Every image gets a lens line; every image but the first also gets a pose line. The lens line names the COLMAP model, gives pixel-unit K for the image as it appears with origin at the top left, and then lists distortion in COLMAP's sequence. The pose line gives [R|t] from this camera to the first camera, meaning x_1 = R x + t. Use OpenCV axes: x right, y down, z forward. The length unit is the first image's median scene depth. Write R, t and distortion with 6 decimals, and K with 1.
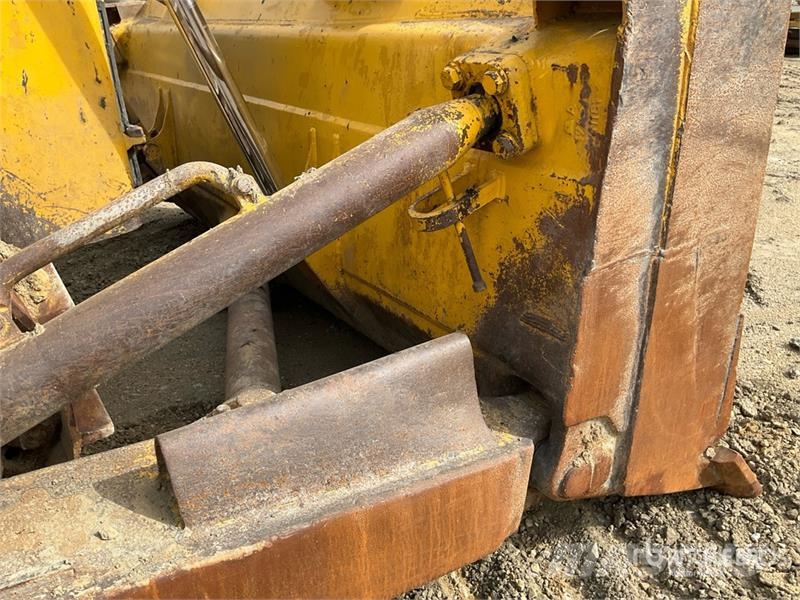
lens RADIAL K [[690.9, 0, 402.7], [0, 690.9, 317.7], [0, 0, 1]] dist [0.076303, -0.180308]
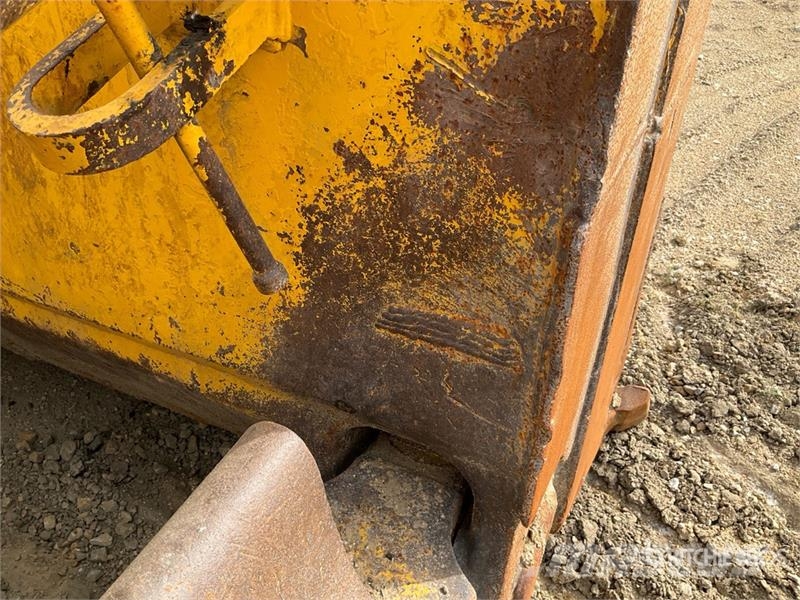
lens RADIAL K [[650.6, 0, 394.8], [0, 650.6, 303.3], [0, 0, 1]] dist [0.096789, -0.195220]
pose [[0.864047, -0.277421, 0.420072, 0.010260], [0.191680, 0.952899, 0.235038, -0.109382], [-0.465491, -0.122565, 0.876525, 0.653403]]
